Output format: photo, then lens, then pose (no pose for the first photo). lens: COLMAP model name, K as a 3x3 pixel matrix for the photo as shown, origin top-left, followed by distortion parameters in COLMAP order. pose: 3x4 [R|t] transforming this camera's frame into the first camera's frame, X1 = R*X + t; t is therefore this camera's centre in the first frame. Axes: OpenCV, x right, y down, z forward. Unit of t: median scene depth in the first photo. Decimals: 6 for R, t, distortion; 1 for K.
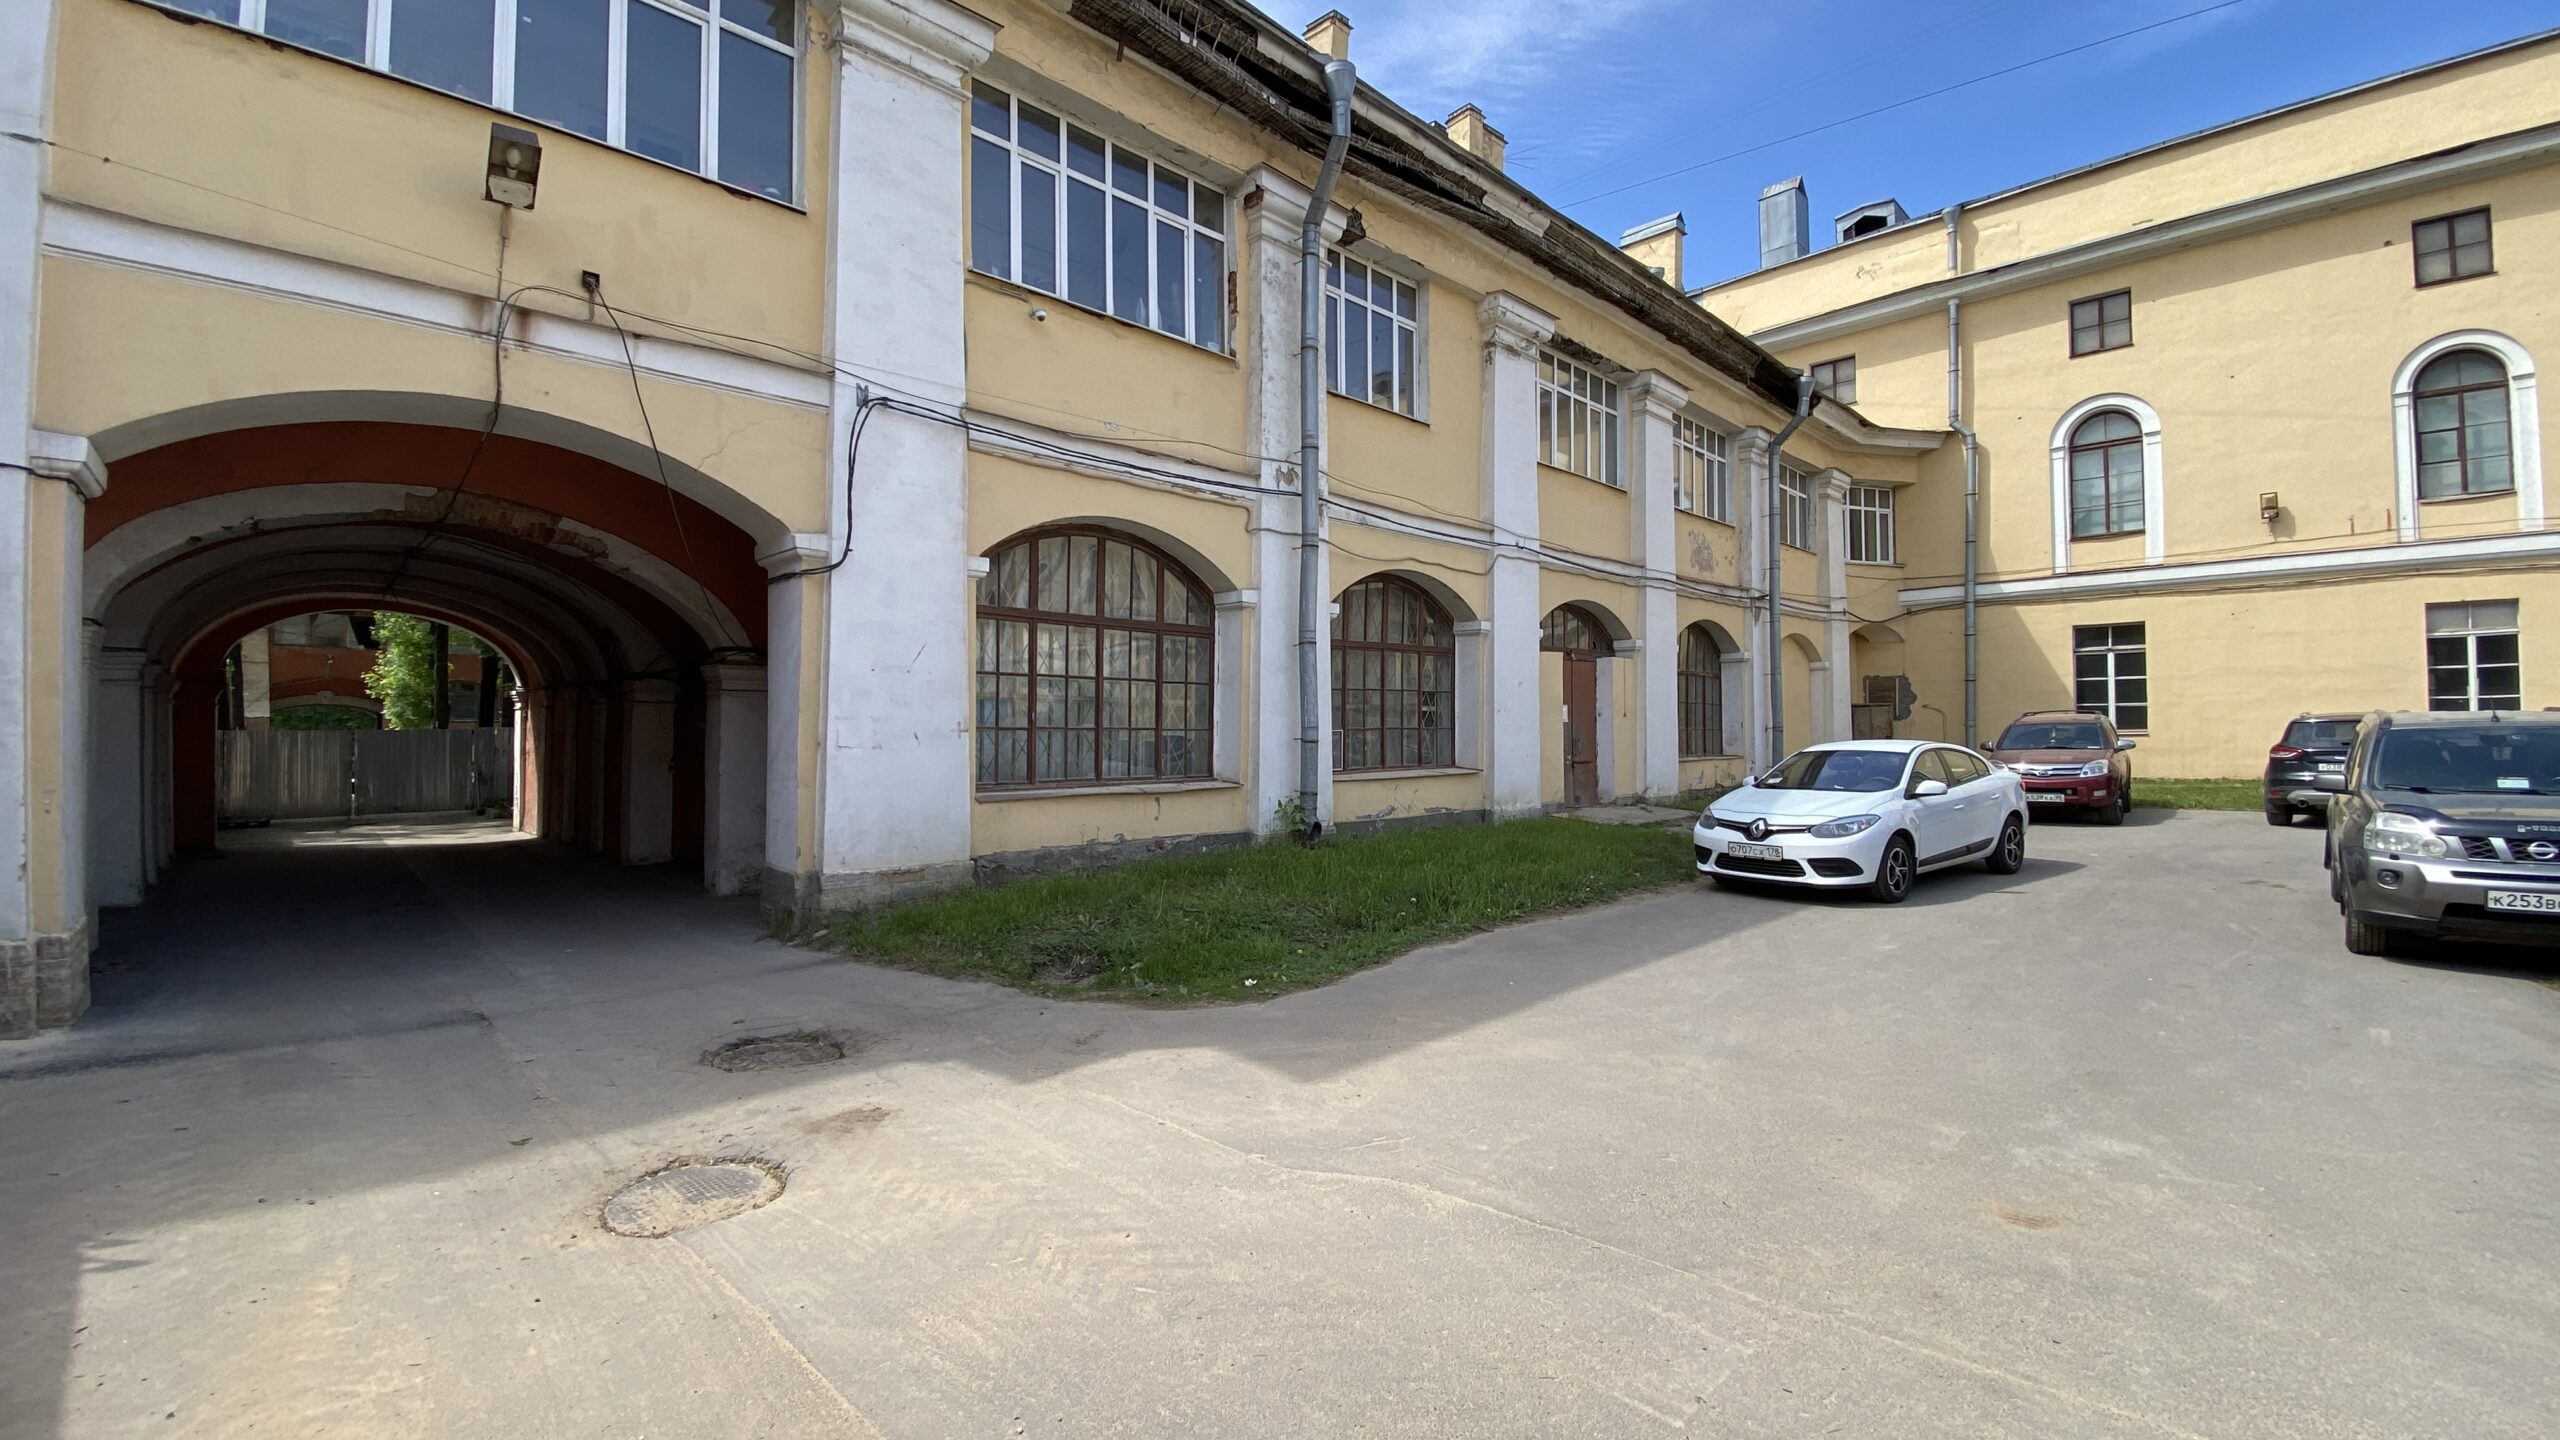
lens RADIAL K [[1029.1, 0, 1276.0], [0, 1029.1, 714.4], [0, 0, 1]] dist [0.027417, -0.024972]
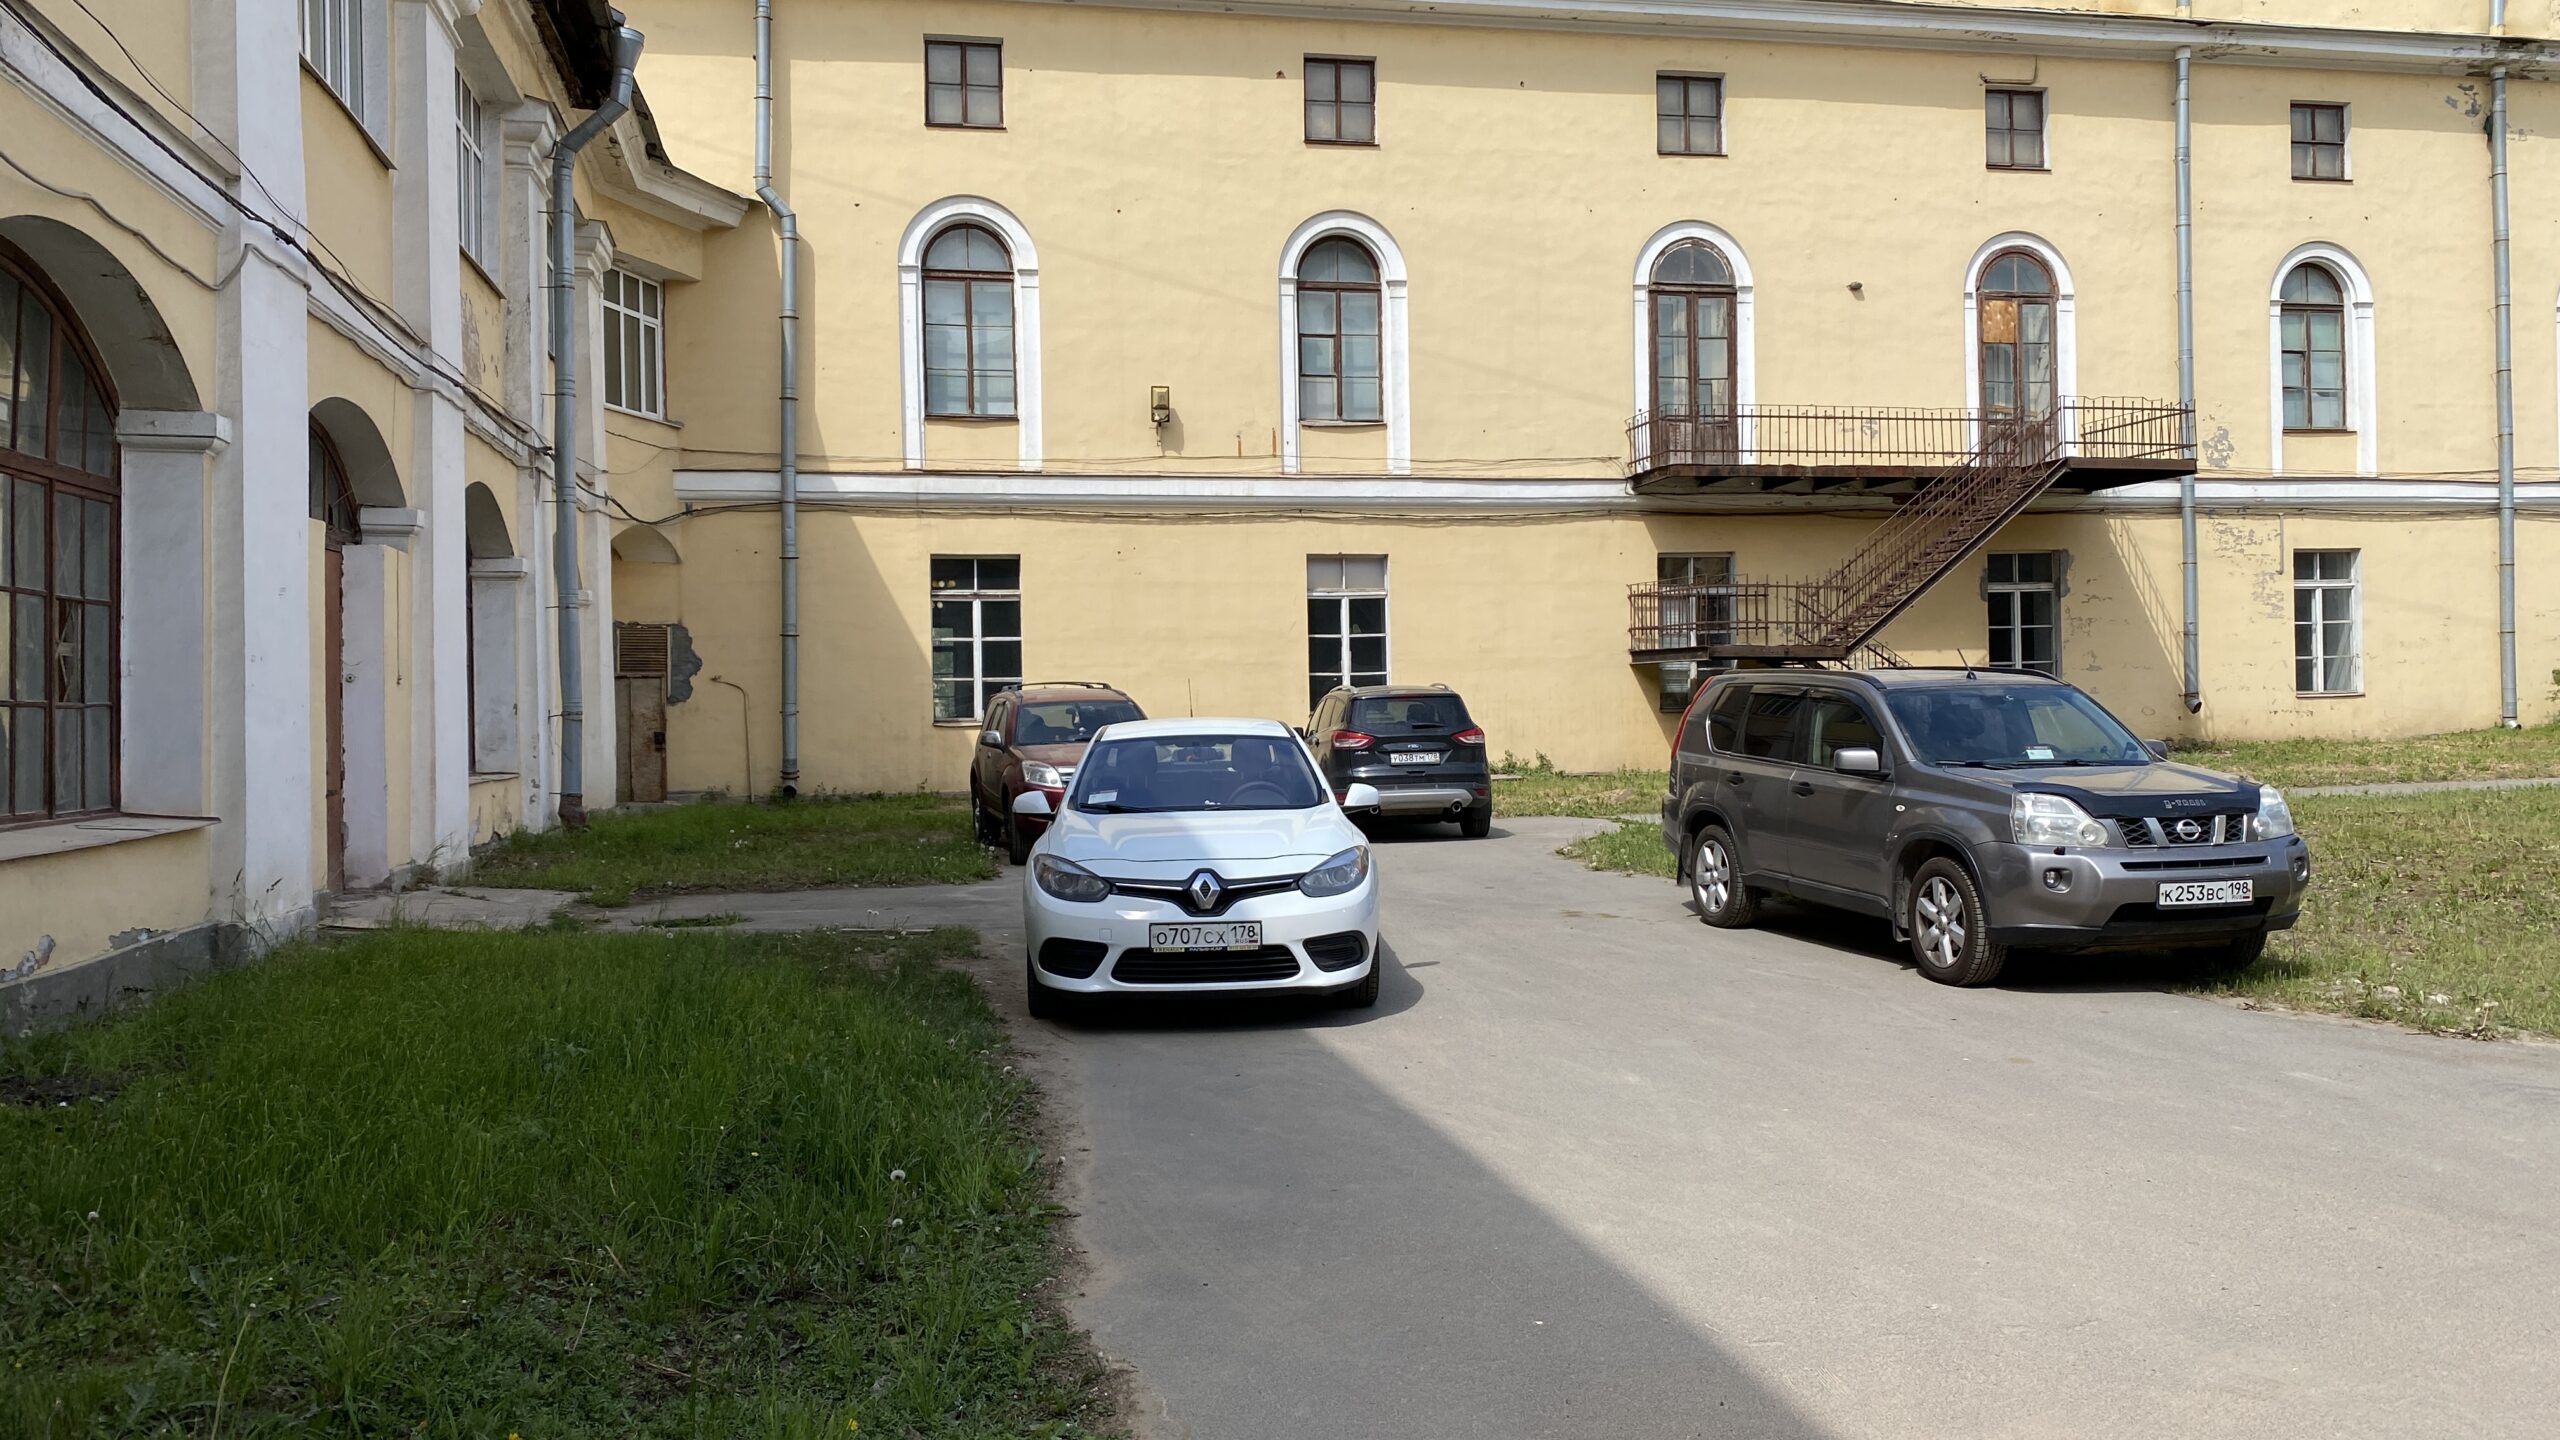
lens RADIAL K [[1934.3, 0, 1280.0], [0, 1934.3, 720.0], [0, 0, 1]] dist [0.108641, -0.219883]
pose [[0.538095, -0.003531, 0.842877, -0.145761], [-0.001608, 0.999985, 0.005216, 0.011321], [-0.842883, -0.004162, 0.538081, 0.228150]]
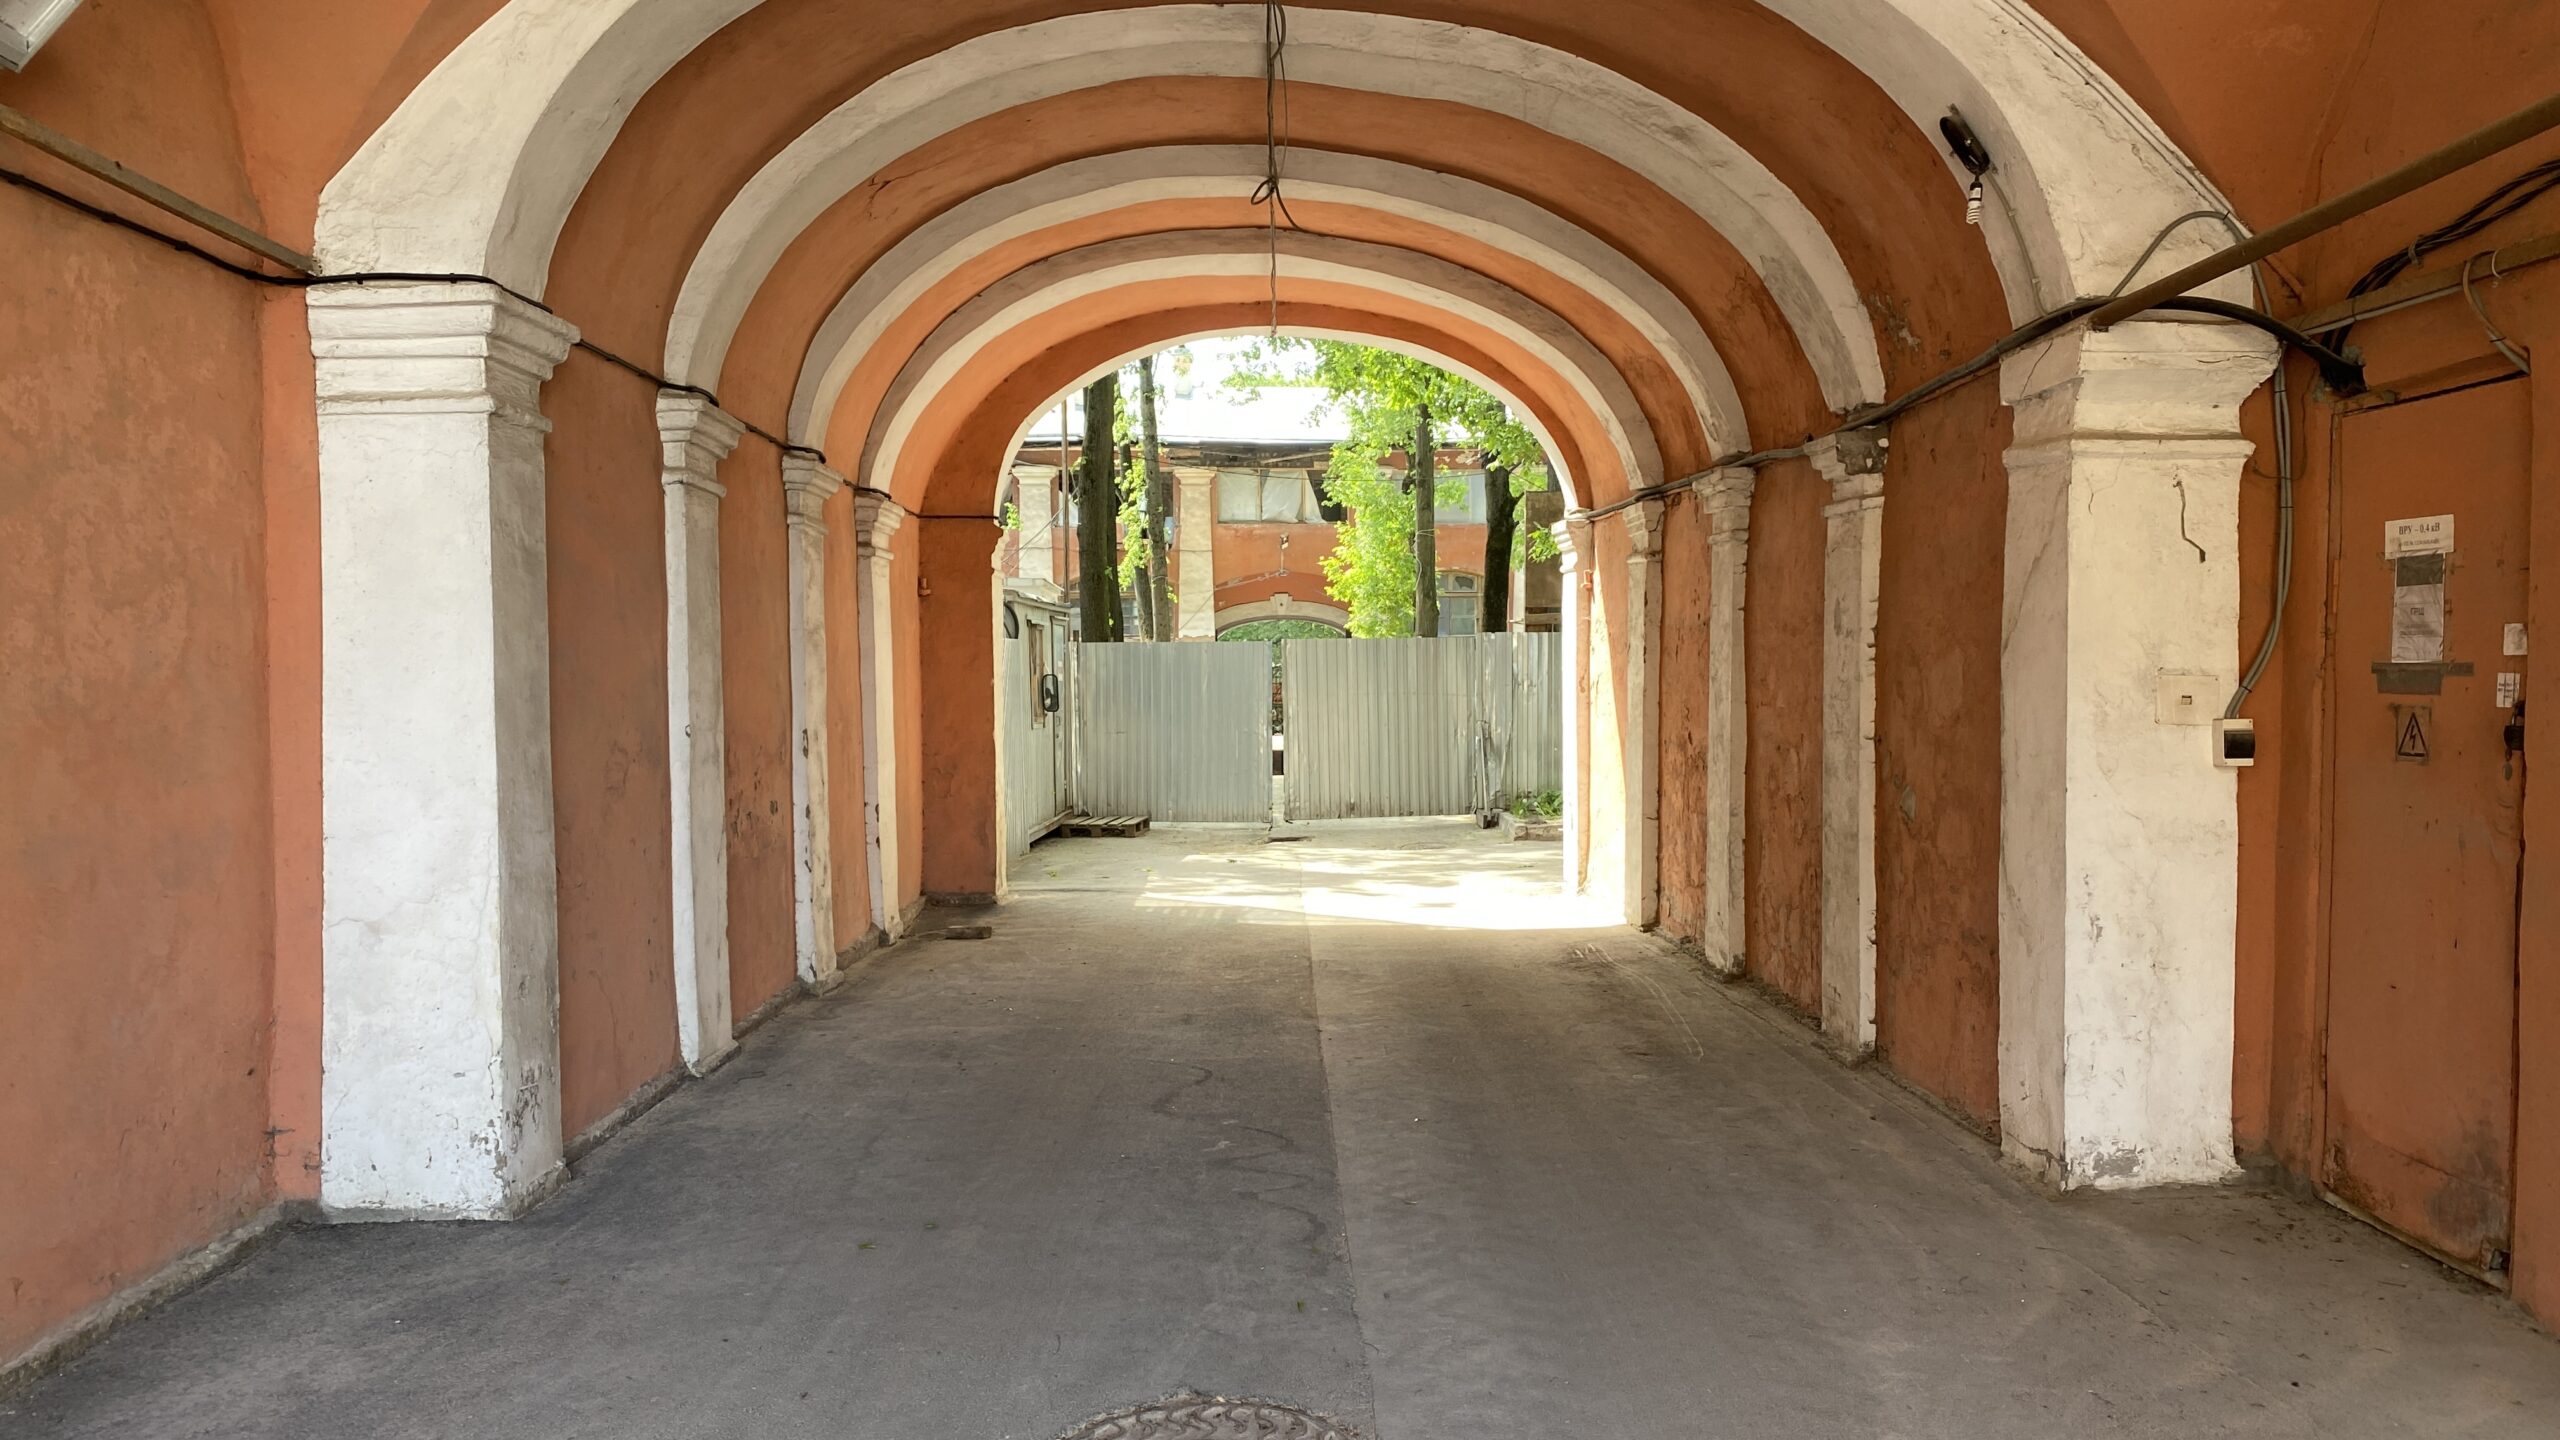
lens RADIAL K [[1934.3, 0, 1280.0], [0, 1934.3, 720.0], [0, 0, 1]] dist [0.108641, -0.219883]
pose [[0.726354, 0.014085, -0.687177, -0.321430], [0.017843, 0.999067, 0.039338, 0.019367], [0.687090, -0.040834, 0.725424, 0.411579]]
